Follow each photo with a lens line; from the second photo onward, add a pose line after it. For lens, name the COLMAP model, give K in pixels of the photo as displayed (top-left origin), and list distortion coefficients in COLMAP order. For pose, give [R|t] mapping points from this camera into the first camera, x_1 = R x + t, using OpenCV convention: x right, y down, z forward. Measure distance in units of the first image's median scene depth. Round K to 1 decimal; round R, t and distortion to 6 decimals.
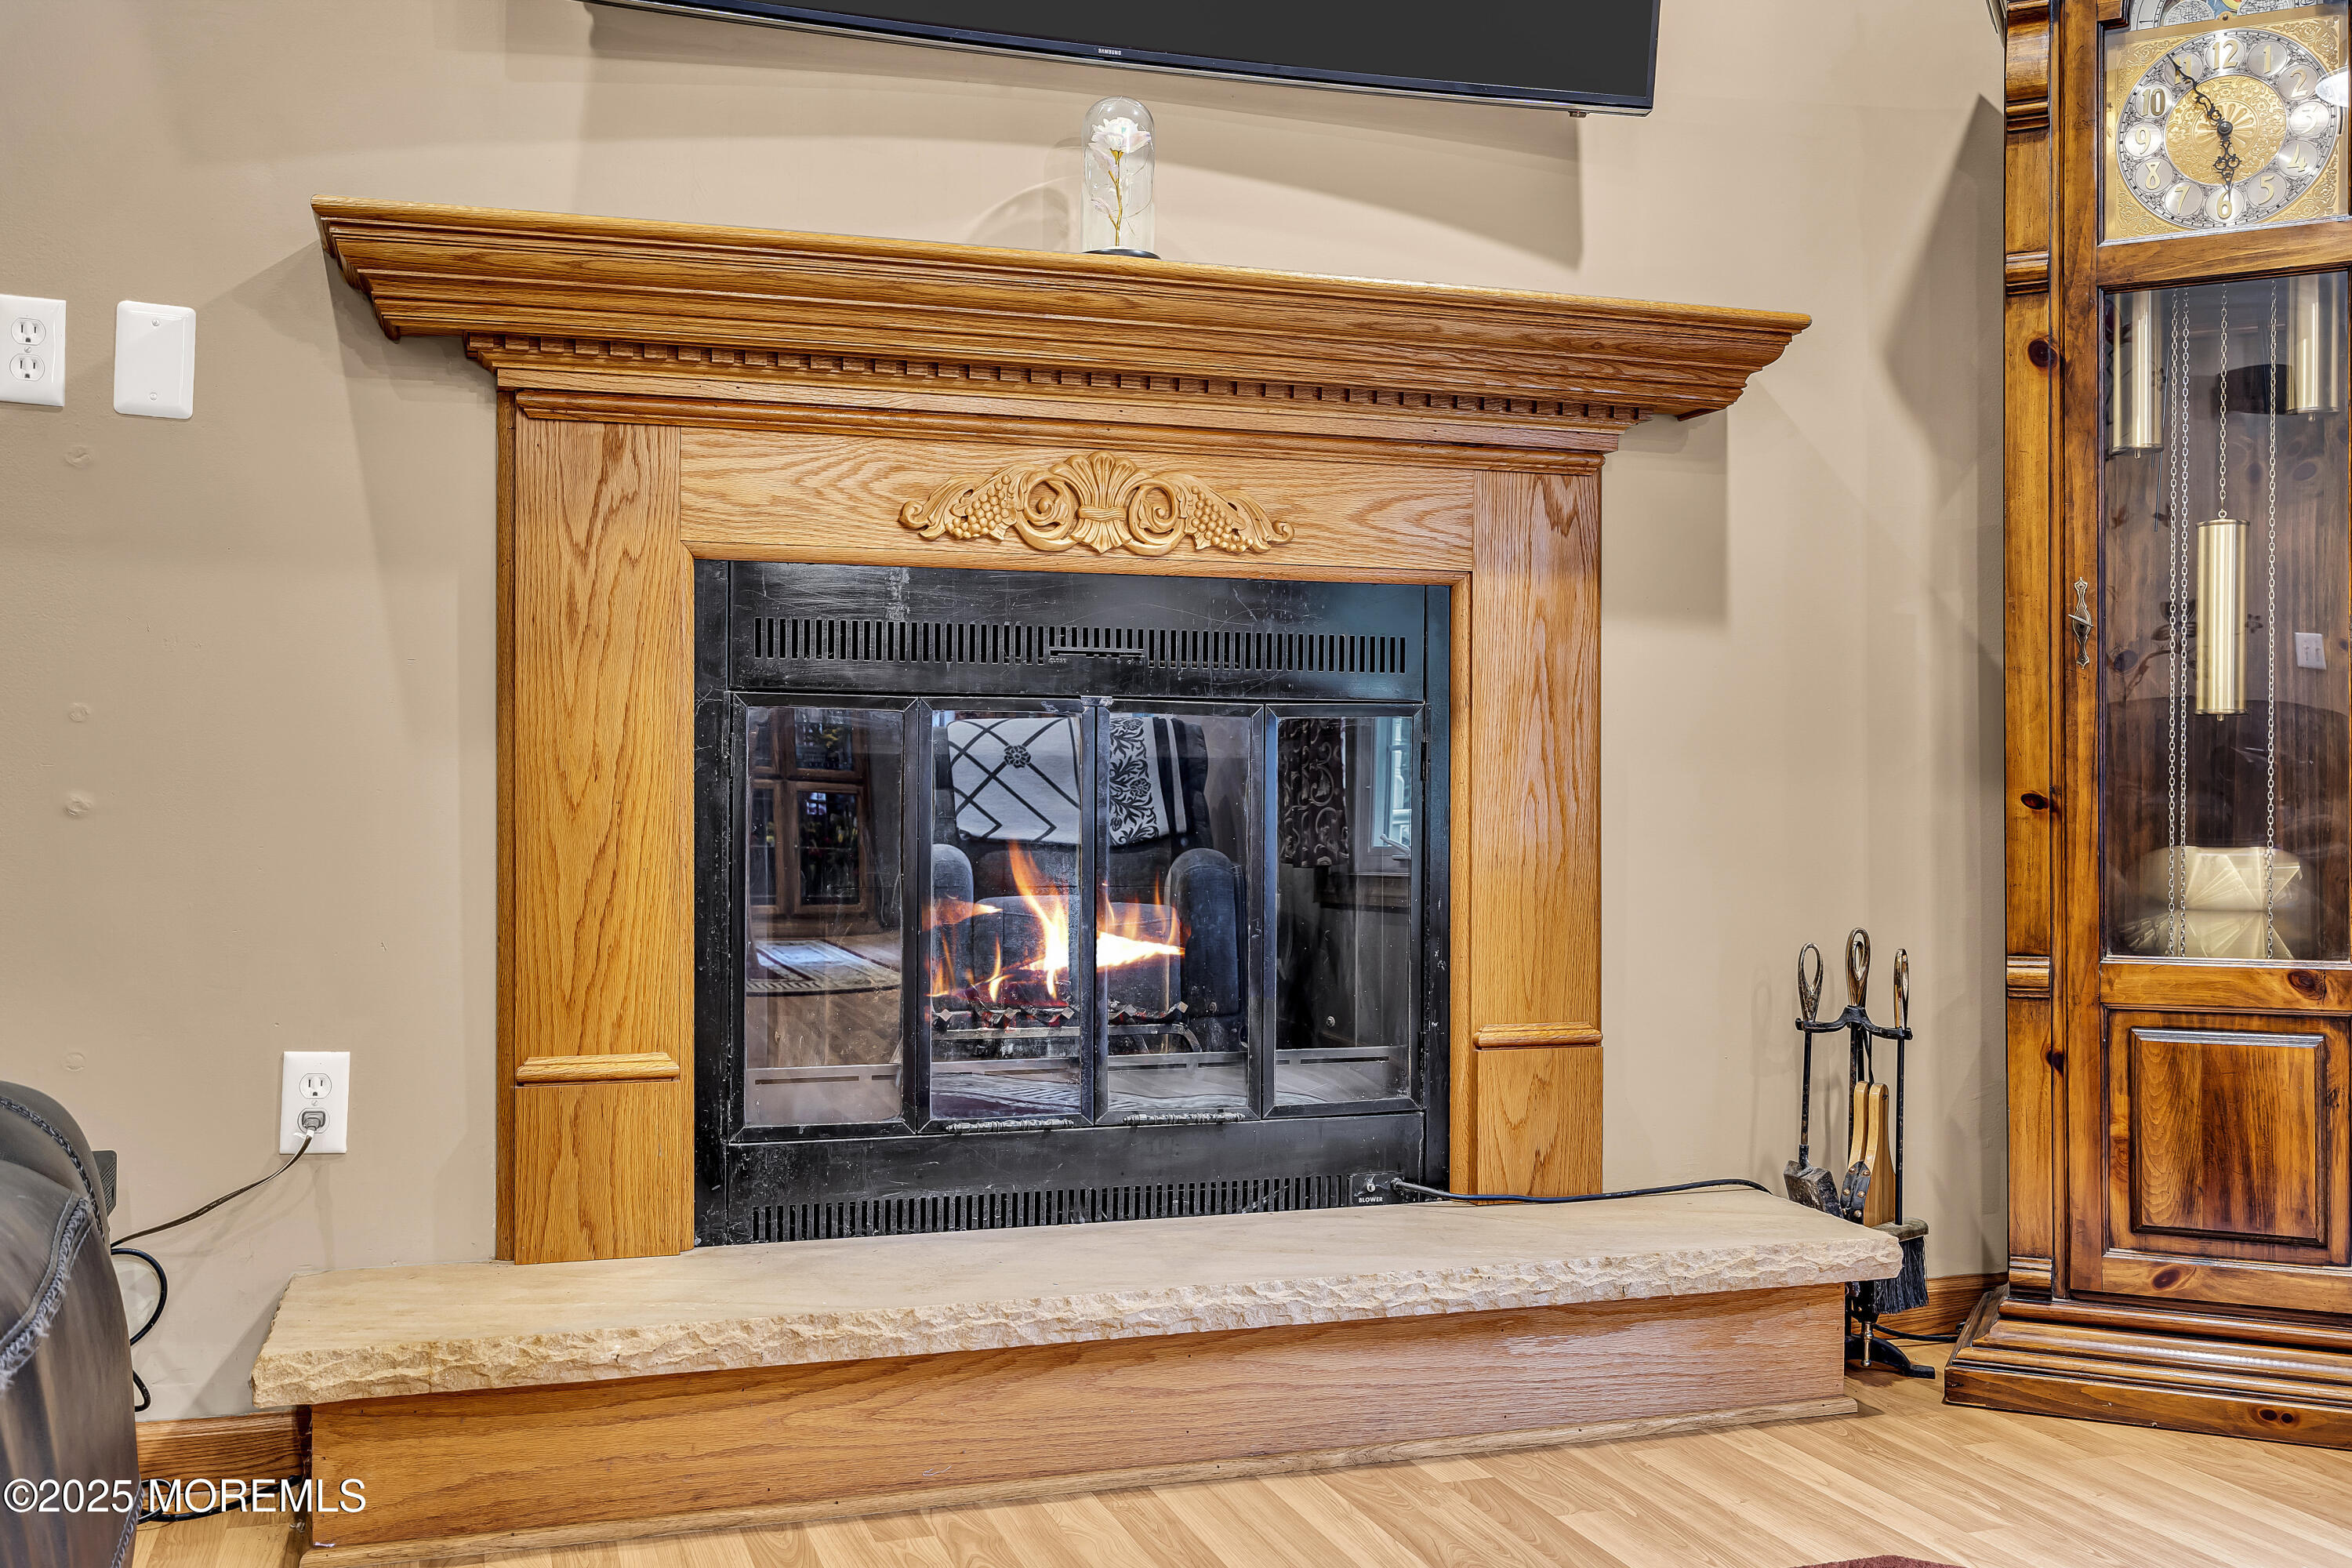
lens RADIAL K [[2244.7, 0, 1159.8], [0, 2244.7, 792.8], [0, 0, 1]] dist [0.007981, 0.000000]
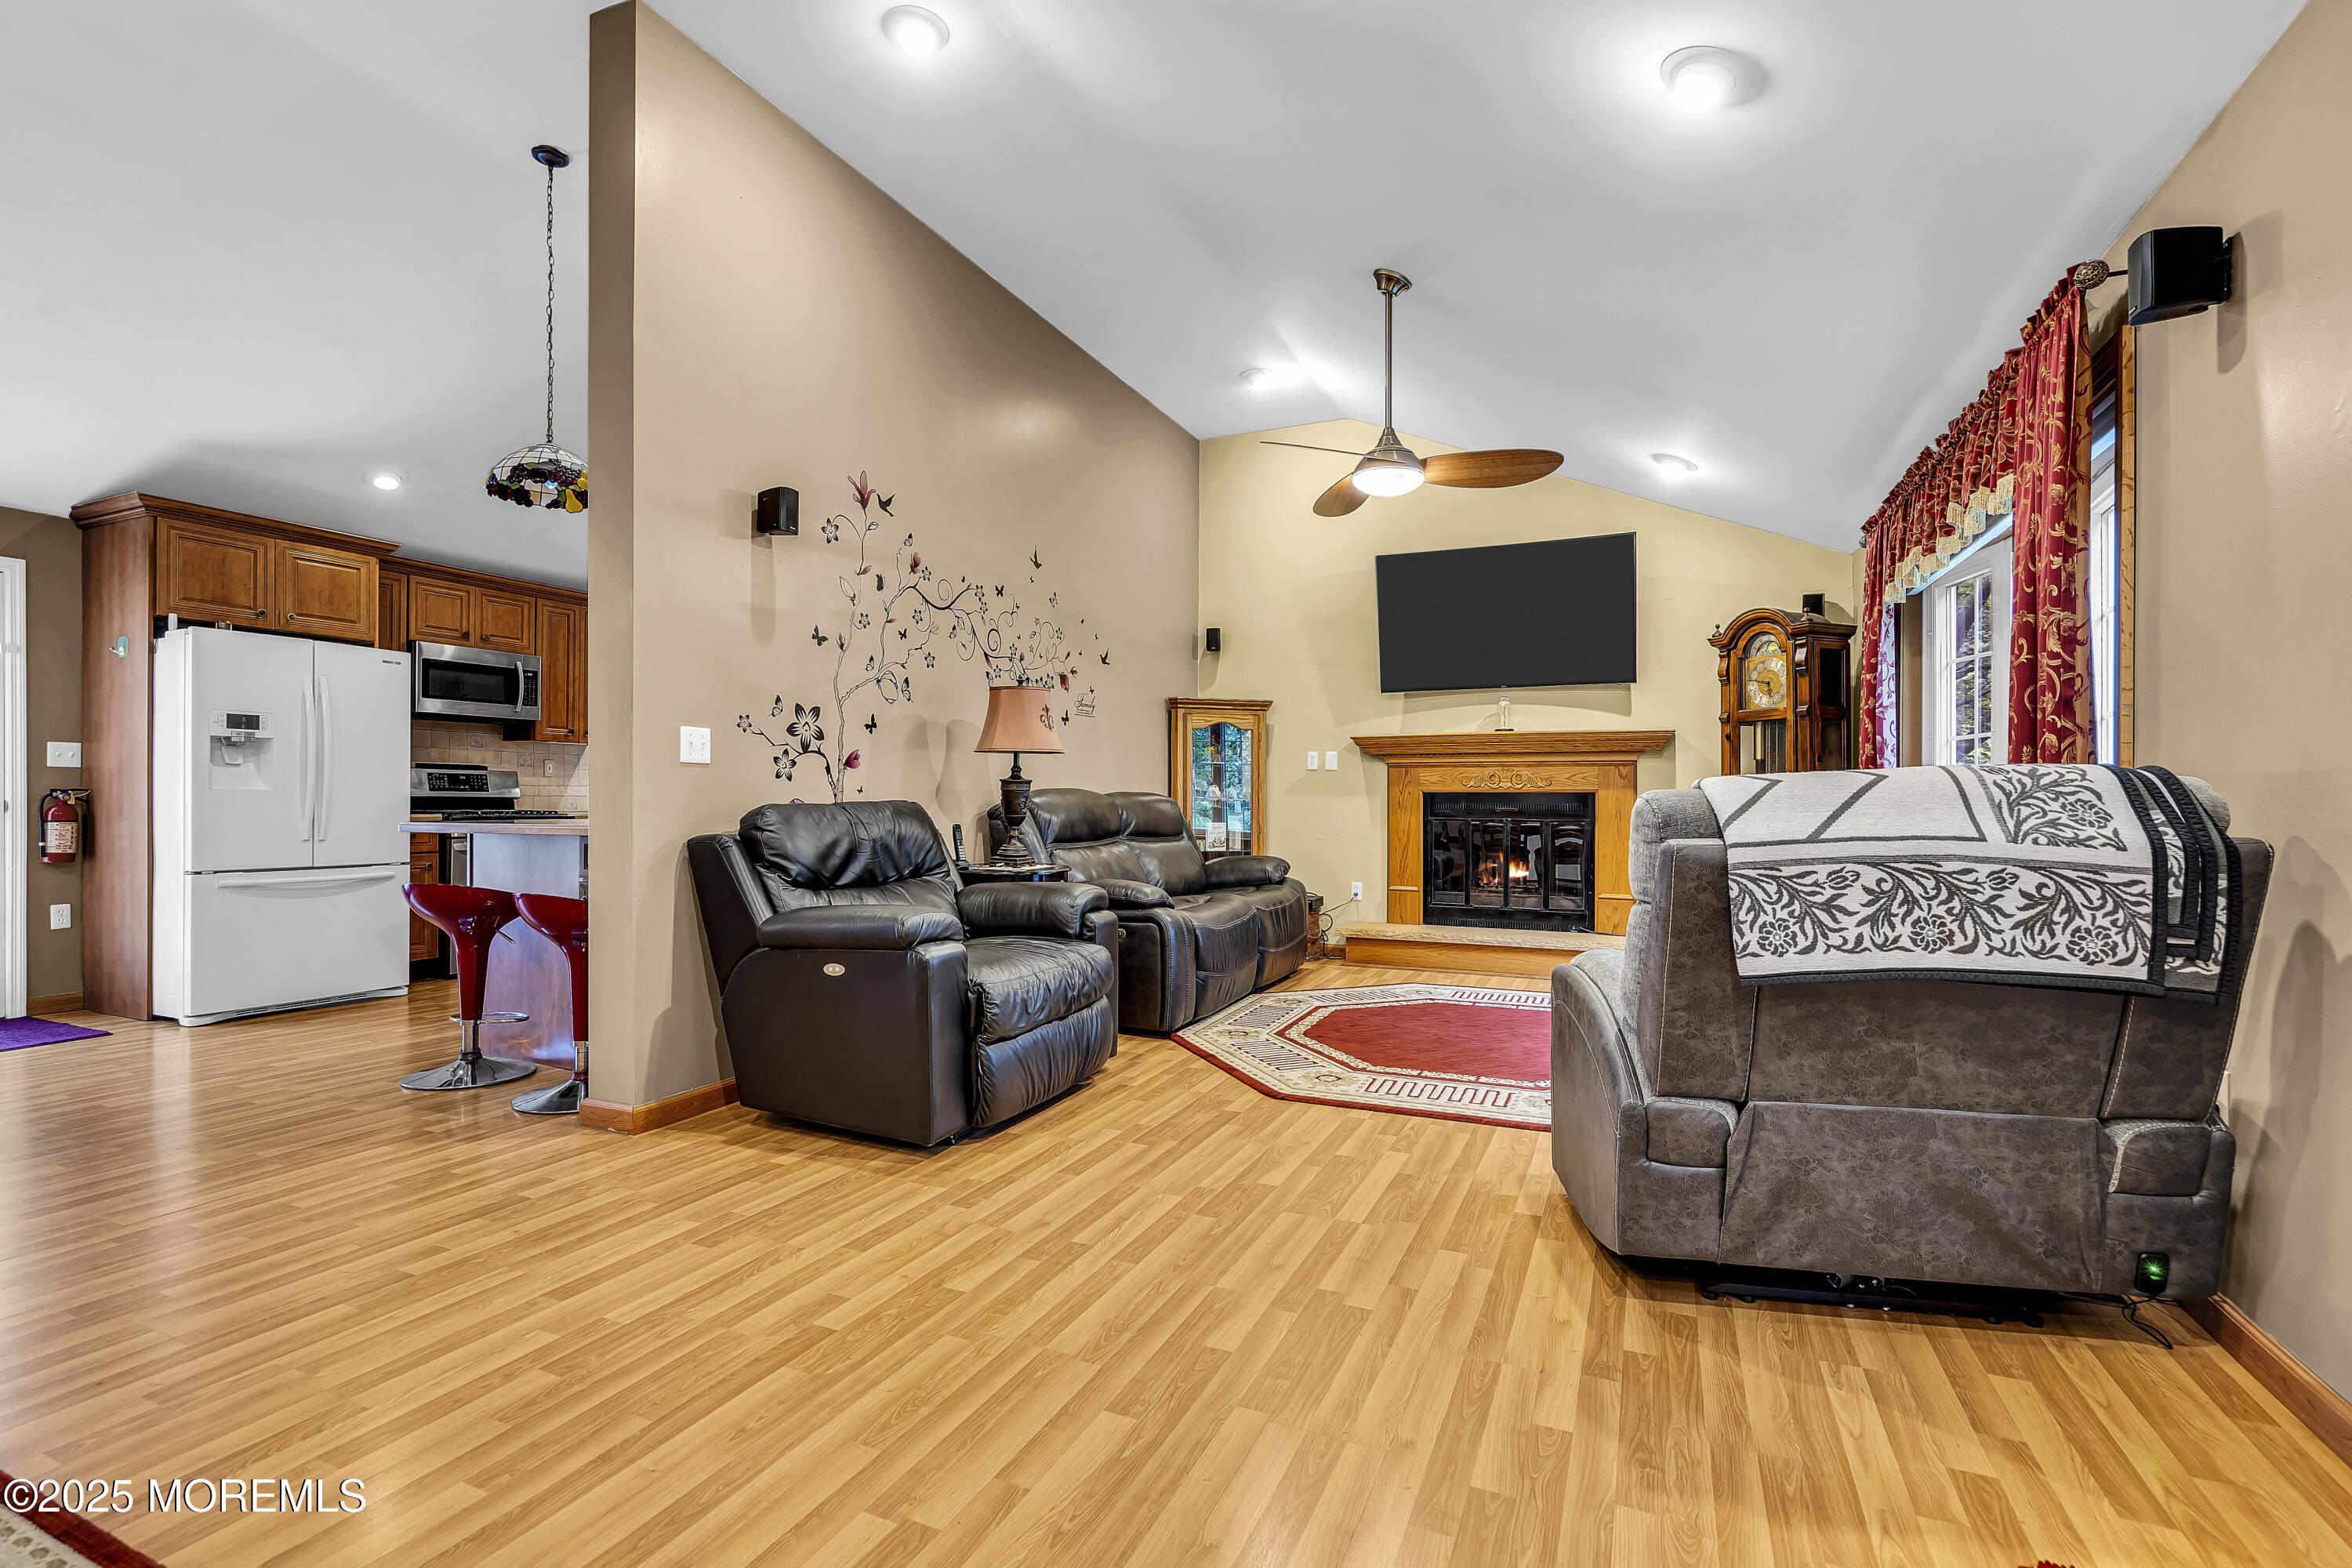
lens RADIAL K [[1072.4, 0, 1171.8], [0, 1072.4, 796.8], [0, 0, 1]] dist [0.002136, -0.000070]
pose [[0.739872, 0.003183, -0.672741, 0.967257], [0.001714, 0.999977, 0.006616, -0.103722], [0.672746, -0.006048, 0.739849, -1.152431]]
